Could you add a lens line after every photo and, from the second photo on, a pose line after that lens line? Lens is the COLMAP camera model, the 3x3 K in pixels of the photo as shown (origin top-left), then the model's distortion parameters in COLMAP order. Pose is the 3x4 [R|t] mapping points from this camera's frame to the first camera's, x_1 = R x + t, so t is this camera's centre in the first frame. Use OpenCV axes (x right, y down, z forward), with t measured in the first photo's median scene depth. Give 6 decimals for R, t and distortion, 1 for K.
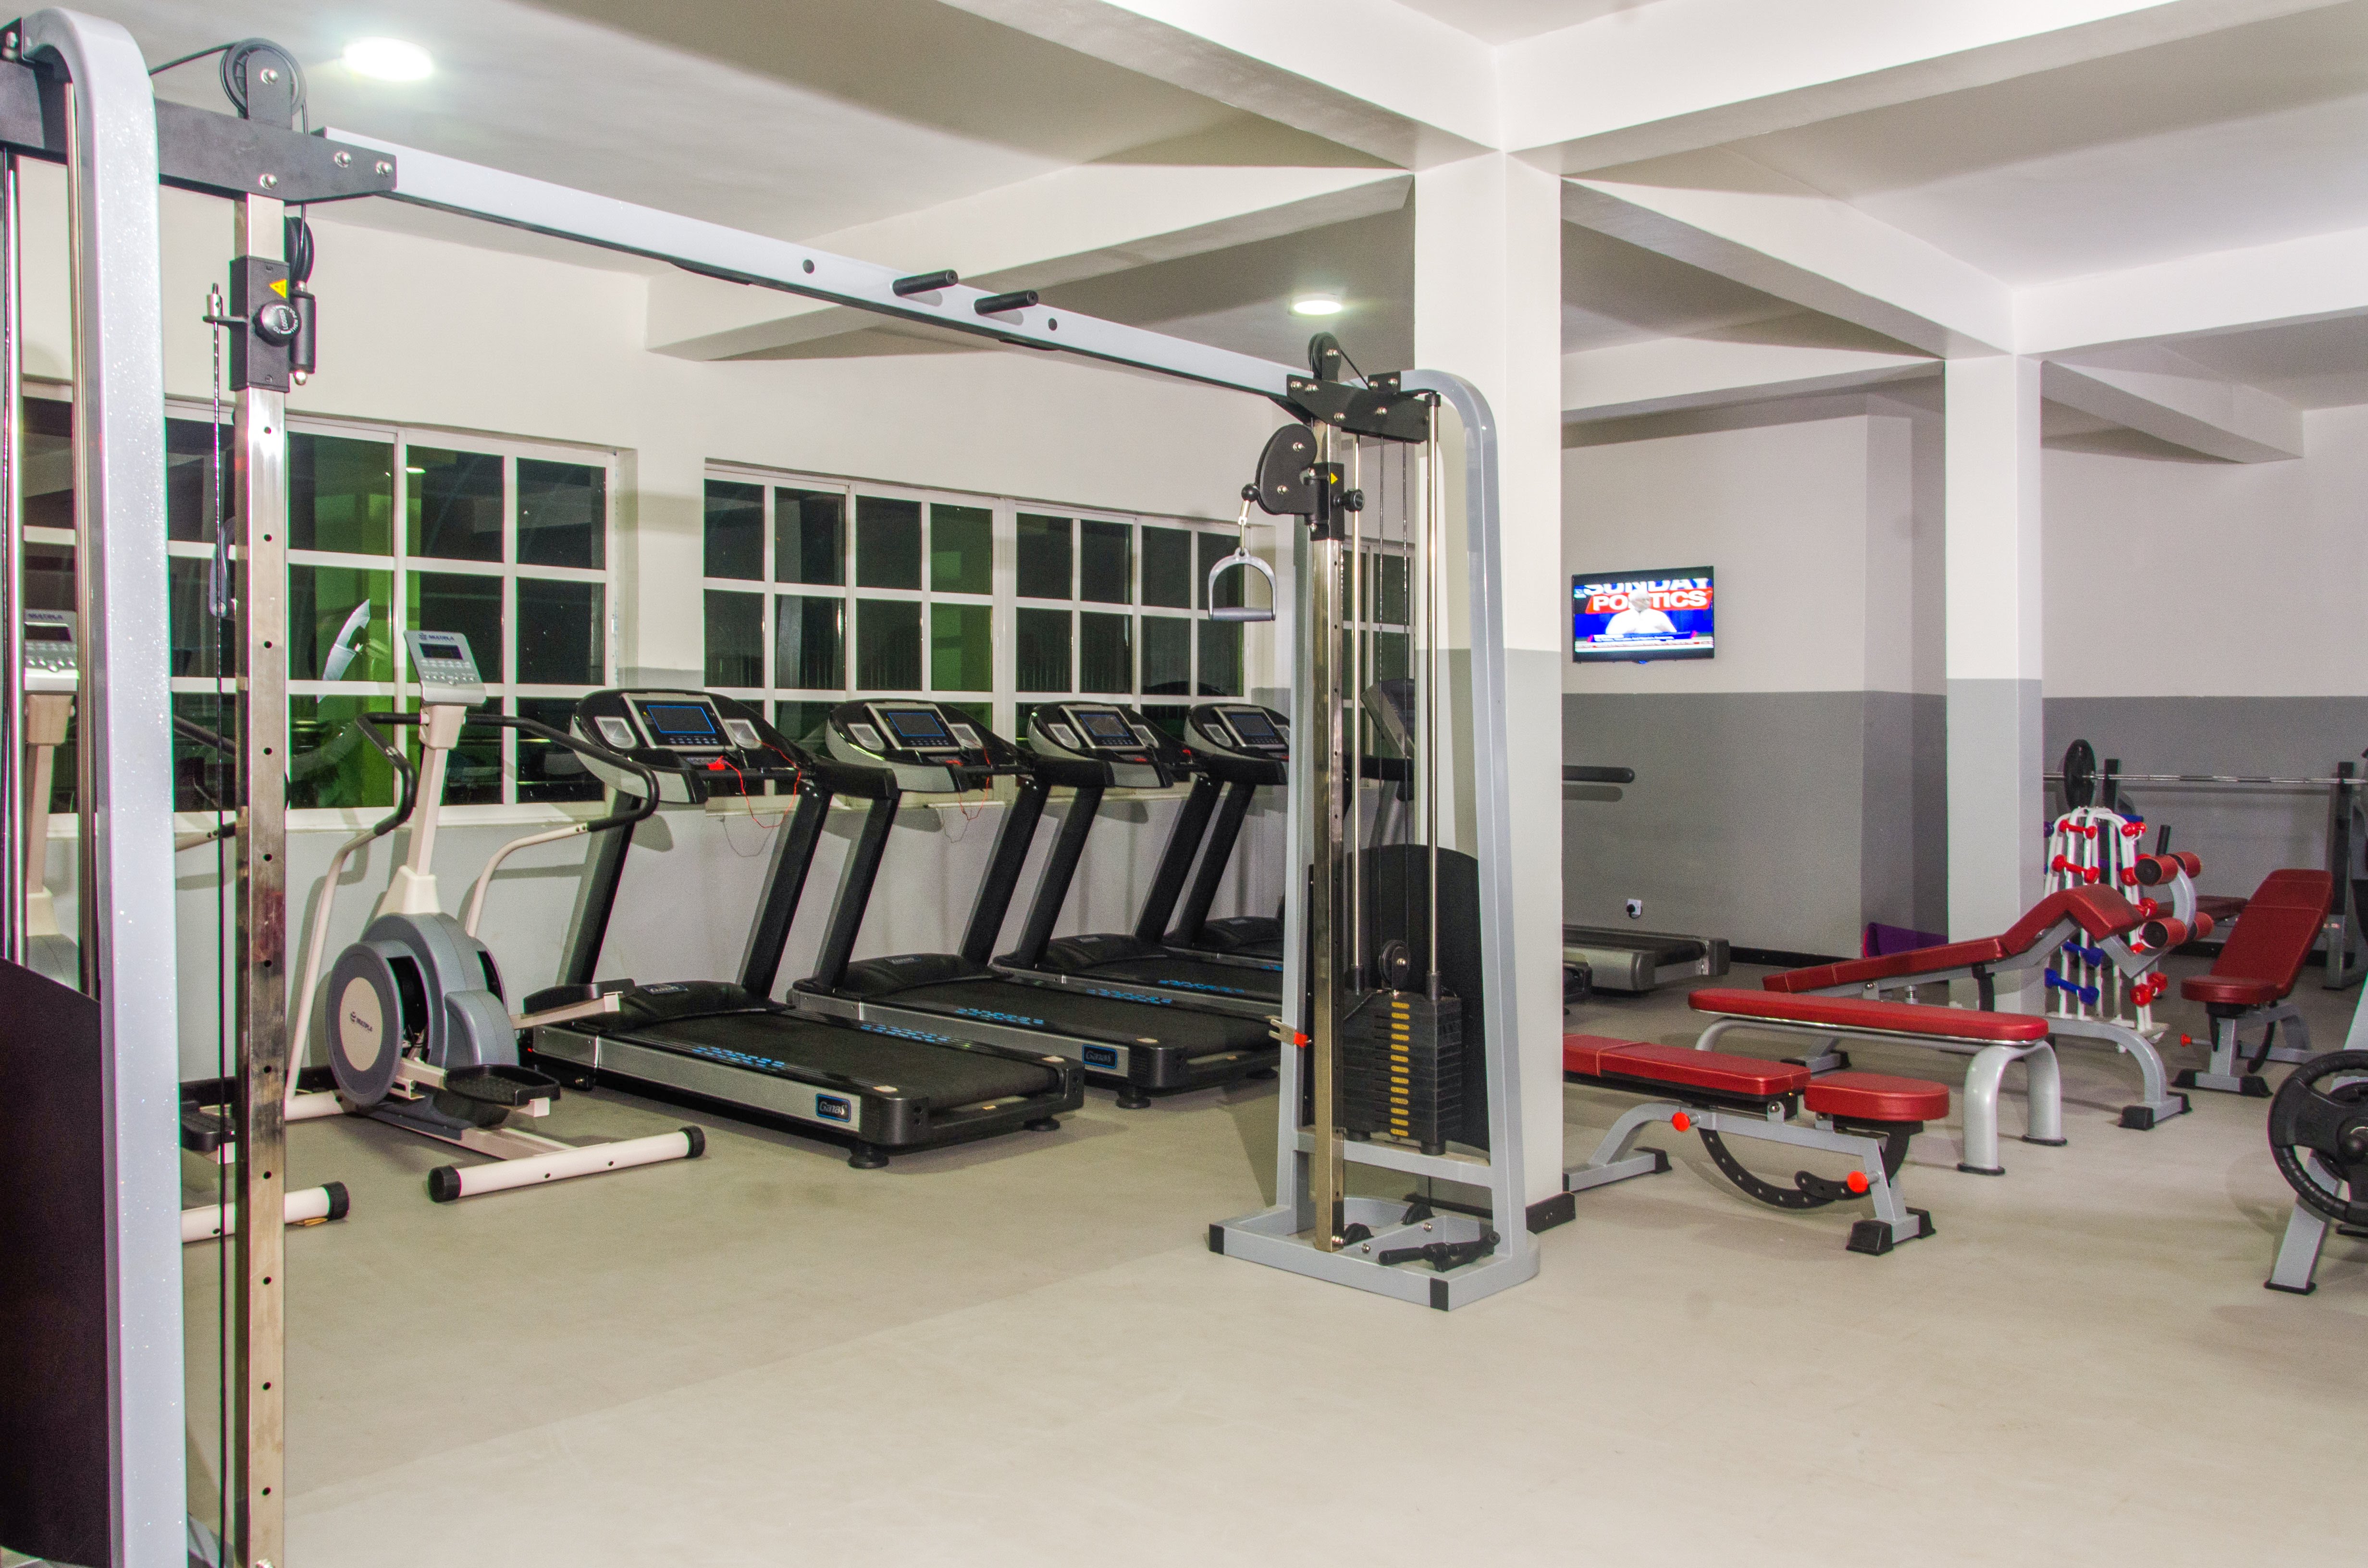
lens RADIAL K [[1974.5, 0, 1184.0], [0, 1974.5, 784.0], [0, 0, 1]] dist [-0.037649, -0.002236]
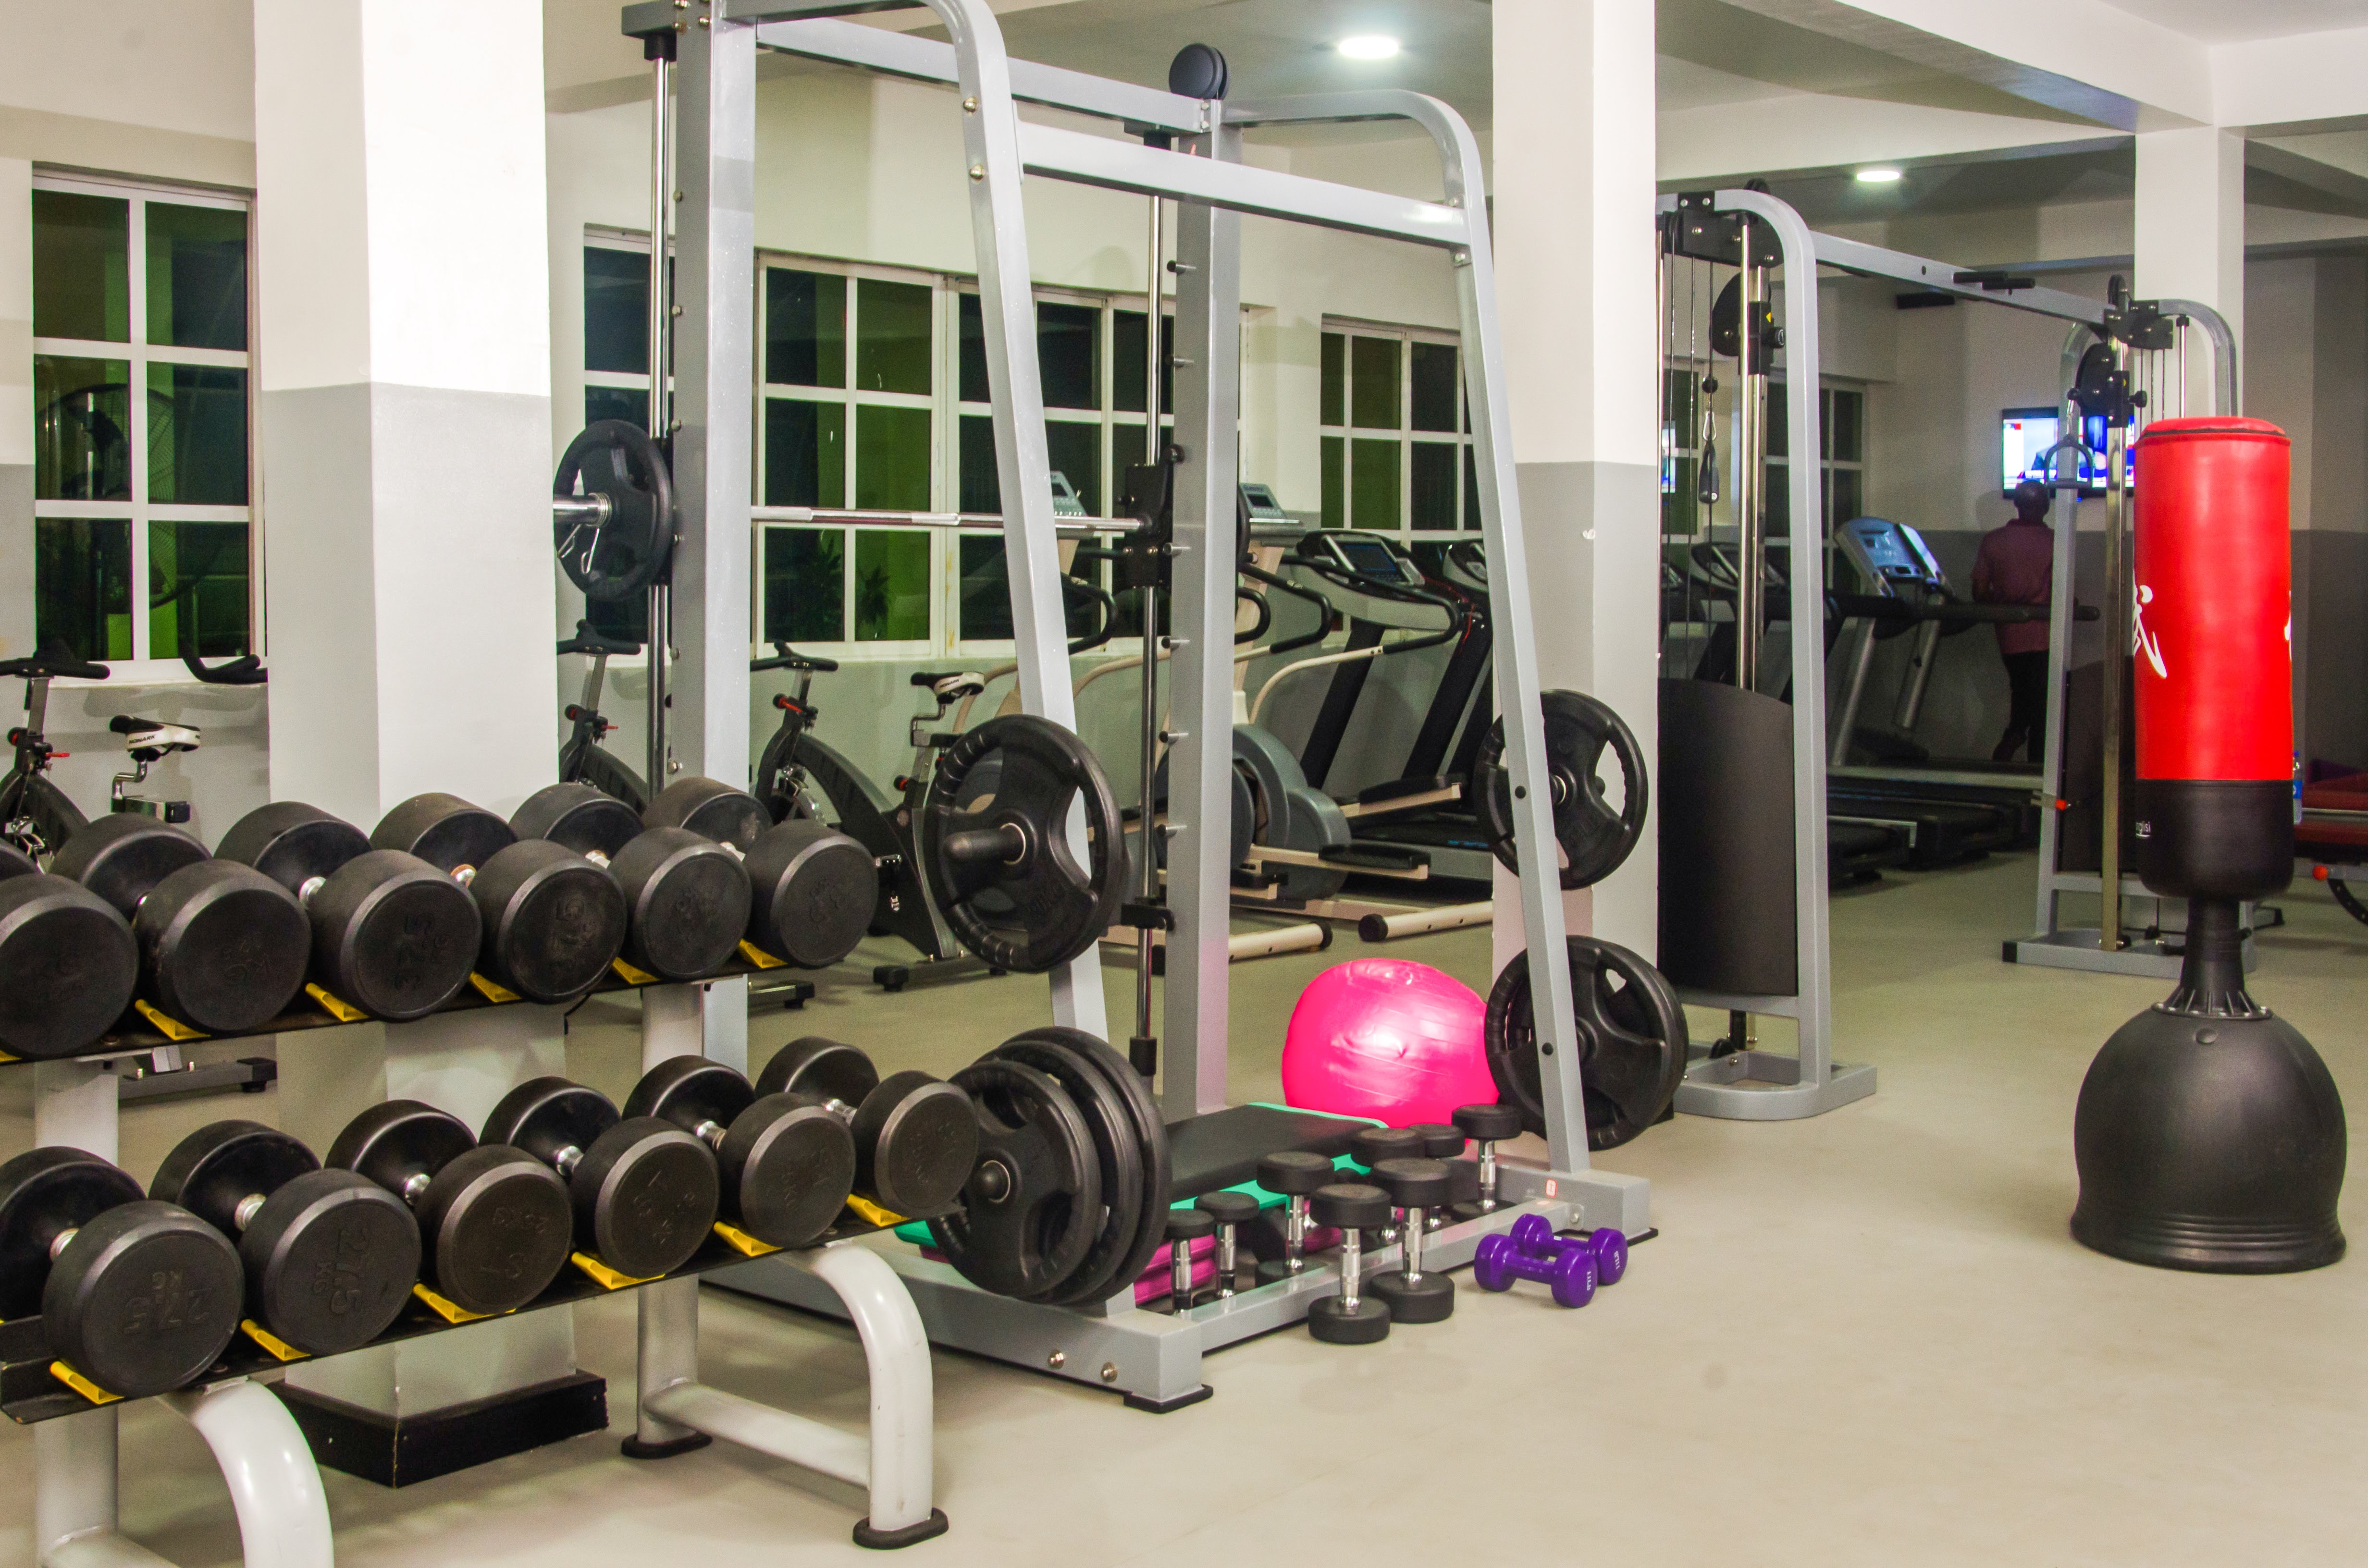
lens RADIAL K [[2543.4, 0, 1184.0], [0, 2543.4, 784.0], [0, 0, 1]] dist [-0.048535, 0.018334]
pose [[0.998266, -0.003178, 0.058775, -0.243530], [-0.000361, 0.998193, 0.060096, 0.005517], [-0.058860, -0.060013, 0.996461, -0.253372]]
